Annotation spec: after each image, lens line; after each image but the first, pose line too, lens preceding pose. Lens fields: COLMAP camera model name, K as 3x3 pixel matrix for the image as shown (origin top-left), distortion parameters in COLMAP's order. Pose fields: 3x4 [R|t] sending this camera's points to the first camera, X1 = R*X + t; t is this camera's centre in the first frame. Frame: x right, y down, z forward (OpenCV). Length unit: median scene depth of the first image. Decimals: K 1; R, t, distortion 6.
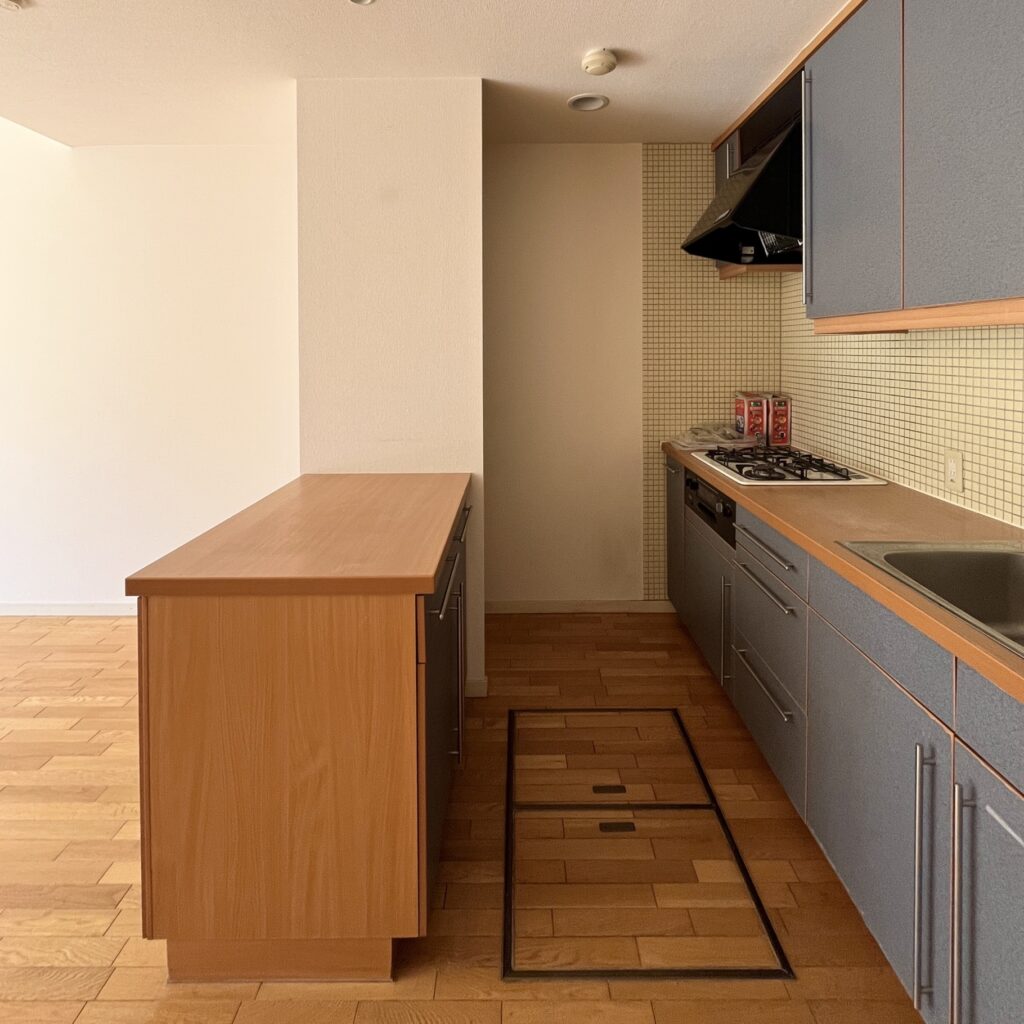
lens RADIAL K [[530.7, 0, 512.0], [0, 530.7, 512.0], [0, 0, 1]] dist [-0.000340, -0.000664]
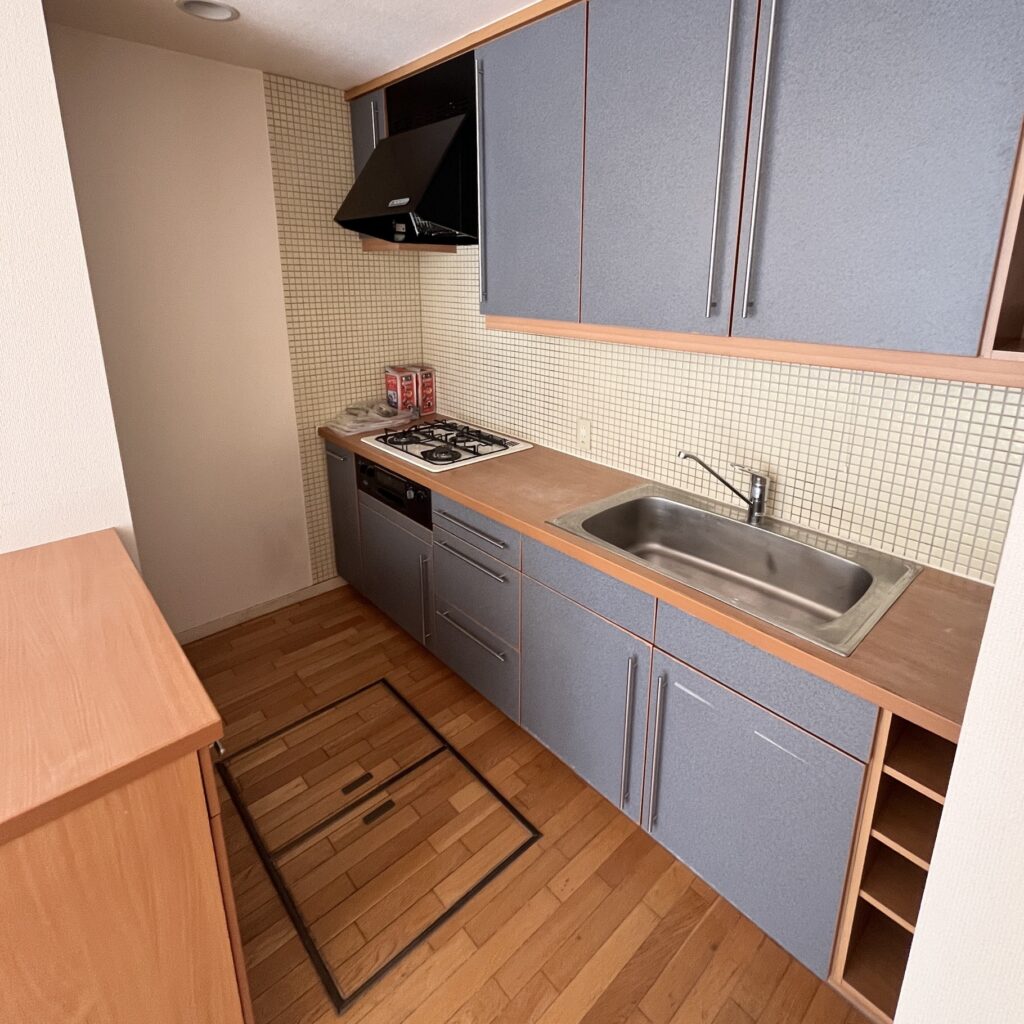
lens RADIAL K [[542.8, 0, 511.9], [0, 542.8, 562.5], [0, 0, 1]] dist [-0.001321, 0.001601]
pose [[0.741641, -0.297501, 0.601217, -0.117417], [0.177191, 0.951323, 0.252168, -0.105032], [-0.646972, -0.080488, 0.758254, 0.078126]]
